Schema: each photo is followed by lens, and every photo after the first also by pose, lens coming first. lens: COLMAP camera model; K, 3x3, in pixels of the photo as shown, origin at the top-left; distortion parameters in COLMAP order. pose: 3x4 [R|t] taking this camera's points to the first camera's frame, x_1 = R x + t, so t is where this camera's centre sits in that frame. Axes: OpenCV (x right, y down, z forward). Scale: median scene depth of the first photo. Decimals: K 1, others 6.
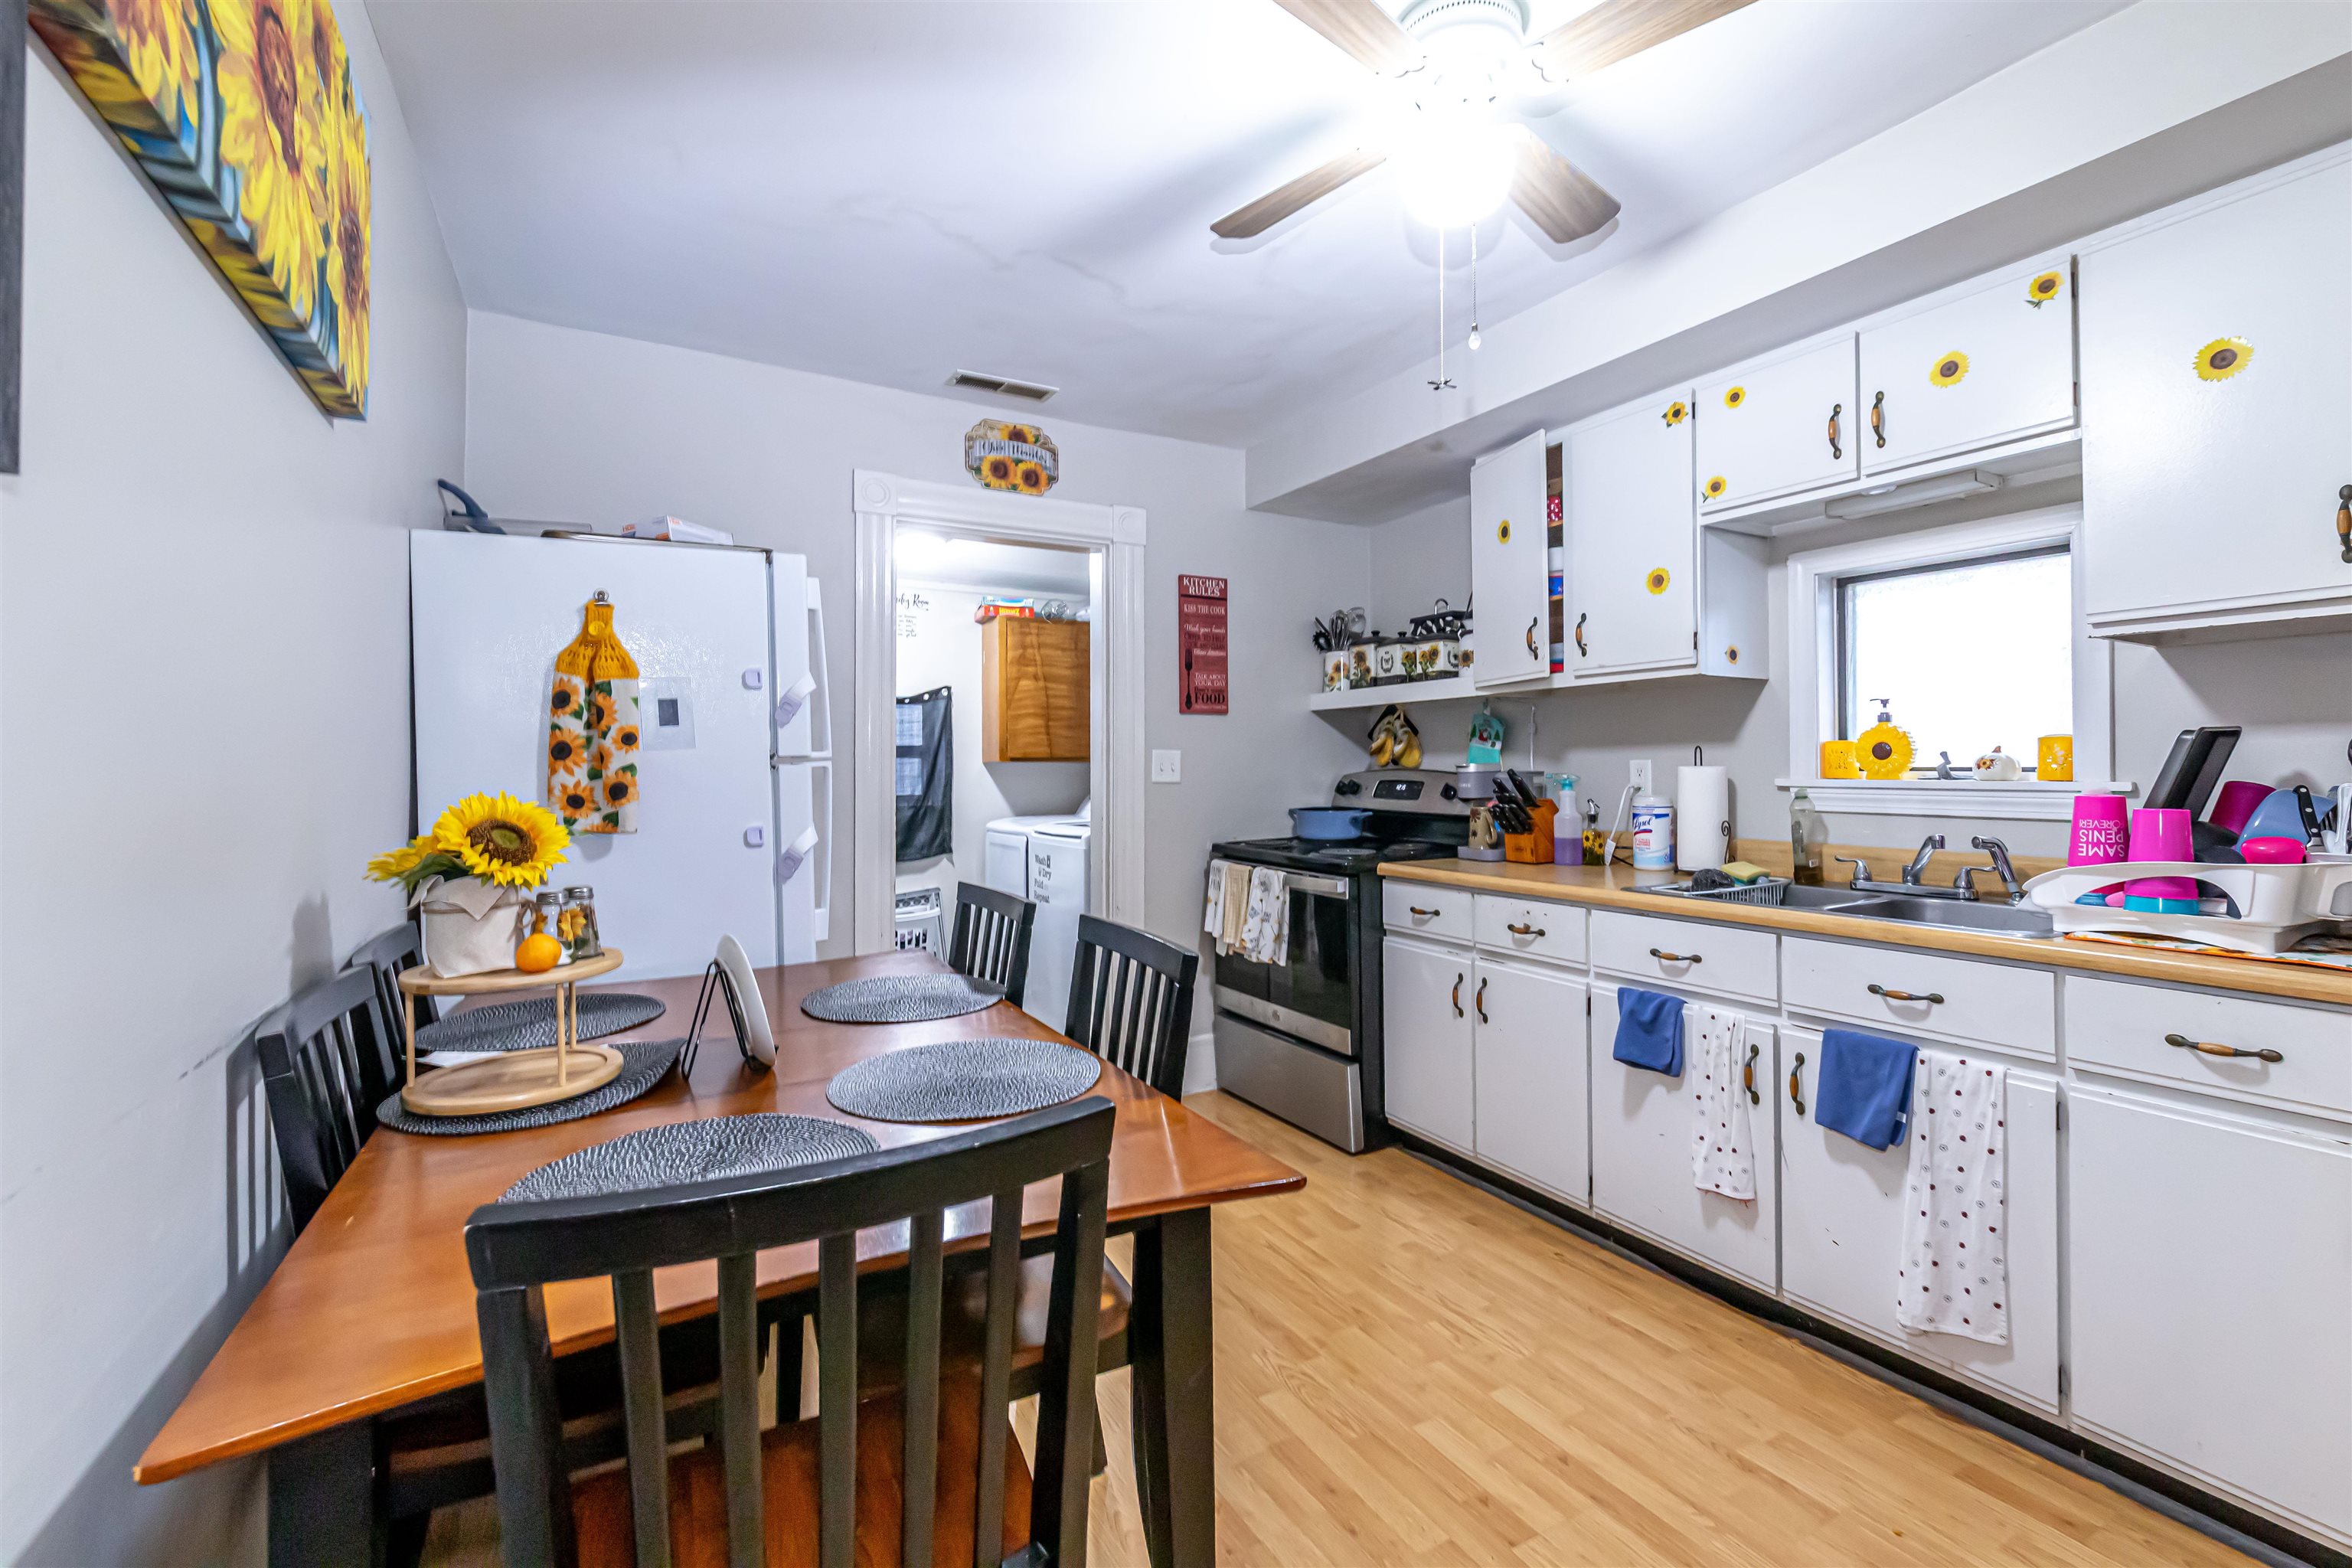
lens RADIAL K [[1007.3, 0, 1176.0], [0, 1007.3, 784.0], [0, 0, 1]] dist [-0.000081, 0.000154]
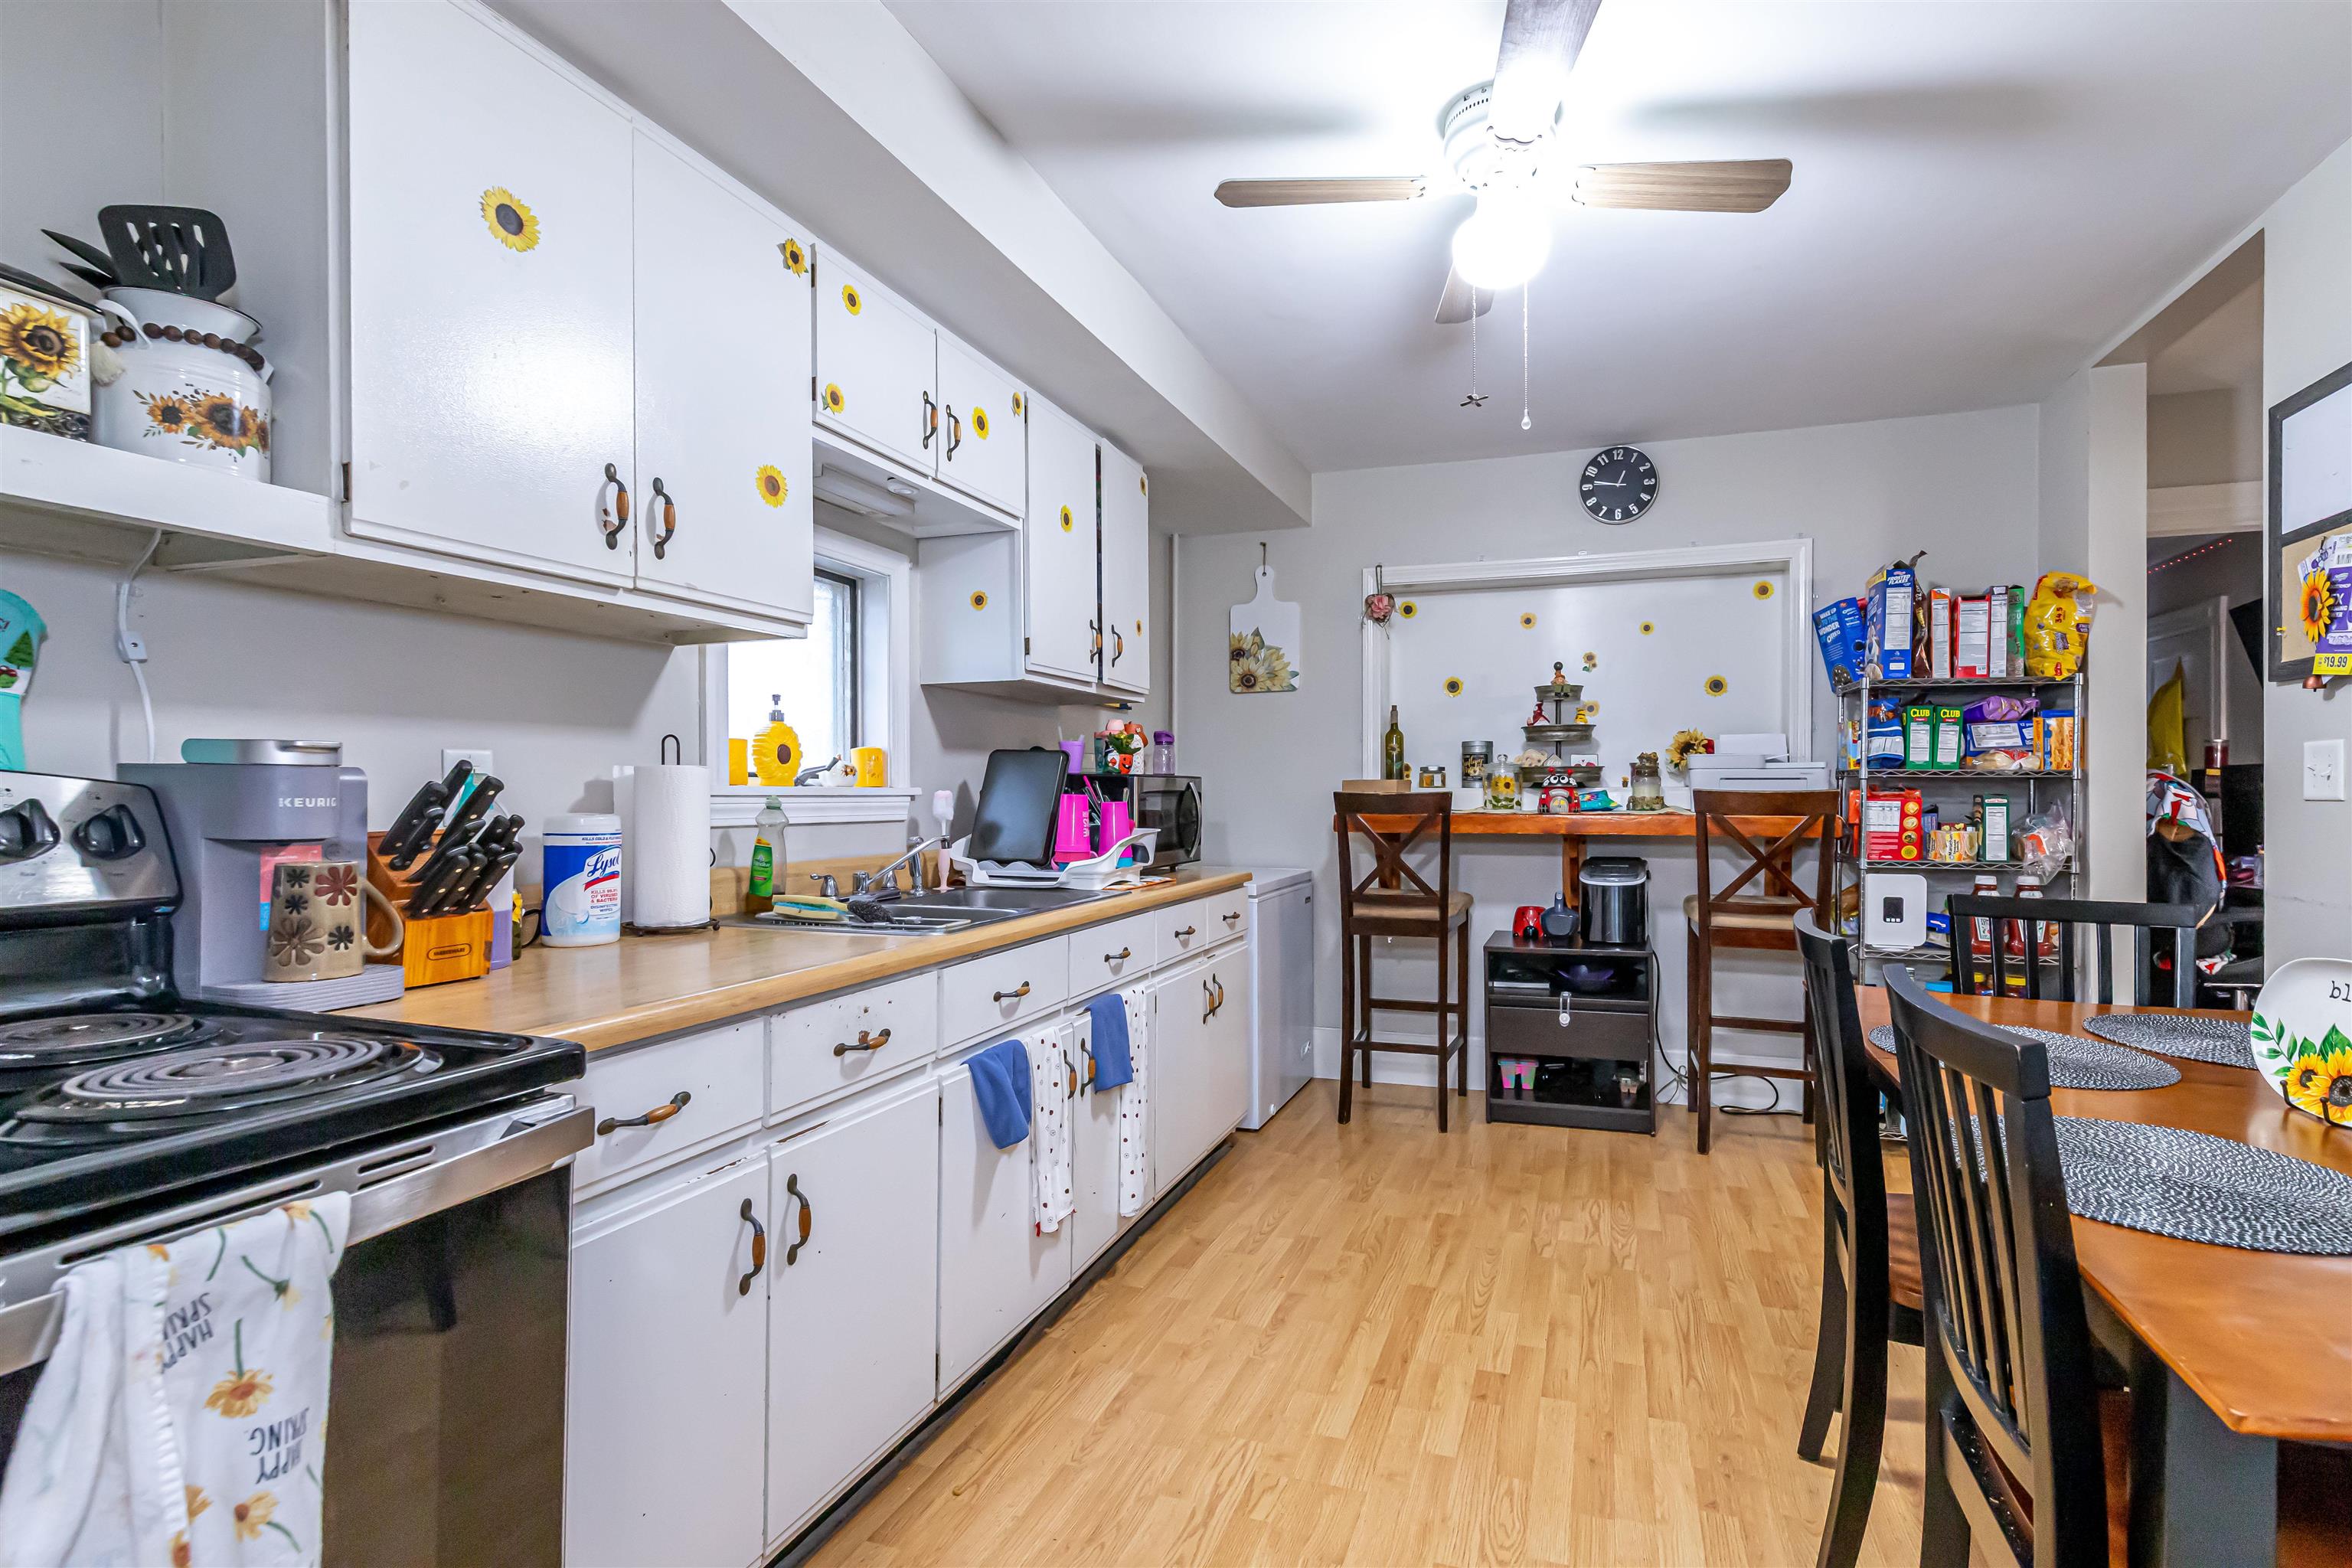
lens RADIAL K [[1049.9, 0, 1274.7], [0, 1049.9, 804.0], [0, 0, 1]] dist [-0.001067, -0.000088]
pose [[-0.687908, -0.006215, 0.725771, -0.304904], [0.012735, 0.999706, 0.020632, -0.002211], [-0.725686, 0.023435, -0.687626, 1.495240]]
